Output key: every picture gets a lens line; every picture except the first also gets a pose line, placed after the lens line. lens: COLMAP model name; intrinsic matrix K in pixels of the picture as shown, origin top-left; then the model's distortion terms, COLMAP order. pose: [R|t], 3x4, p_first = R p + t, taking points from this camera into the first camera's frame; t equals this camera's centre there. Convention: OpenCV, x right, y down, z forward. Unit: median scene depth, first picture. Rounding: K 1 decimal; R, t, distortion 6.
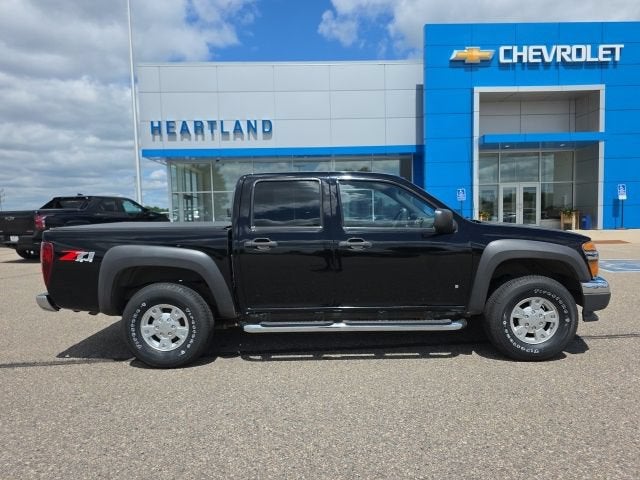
lens RADIAL K [[444.0, 0, 331.3], [0, 444.0, 241.1], [0, 0, 1]] dist [0.029170, -0.030695]
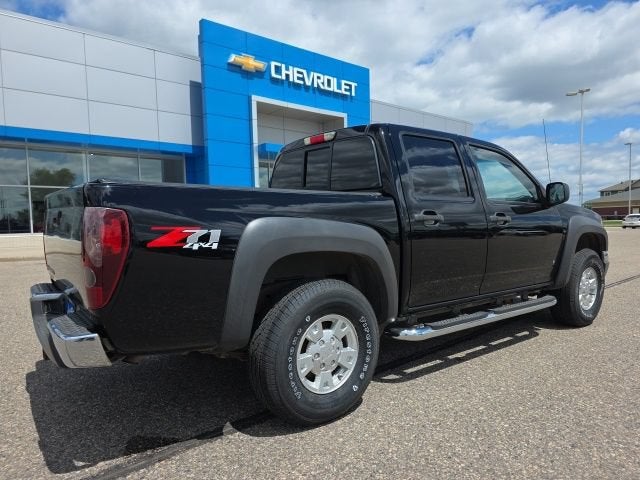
lens RADIAL K [[444.0, 0, 321.4], [0, 444.0, 240.5], [0, 0, 1]] dist [0.029170, -0.030695]
pose [[0.779893, -0.017695, 0.625663, -0.190525], [0.042412, 0.998797, -0.024619, 0.013747], [-0.624475, 0.045736, 0.779705, 0.132828]]
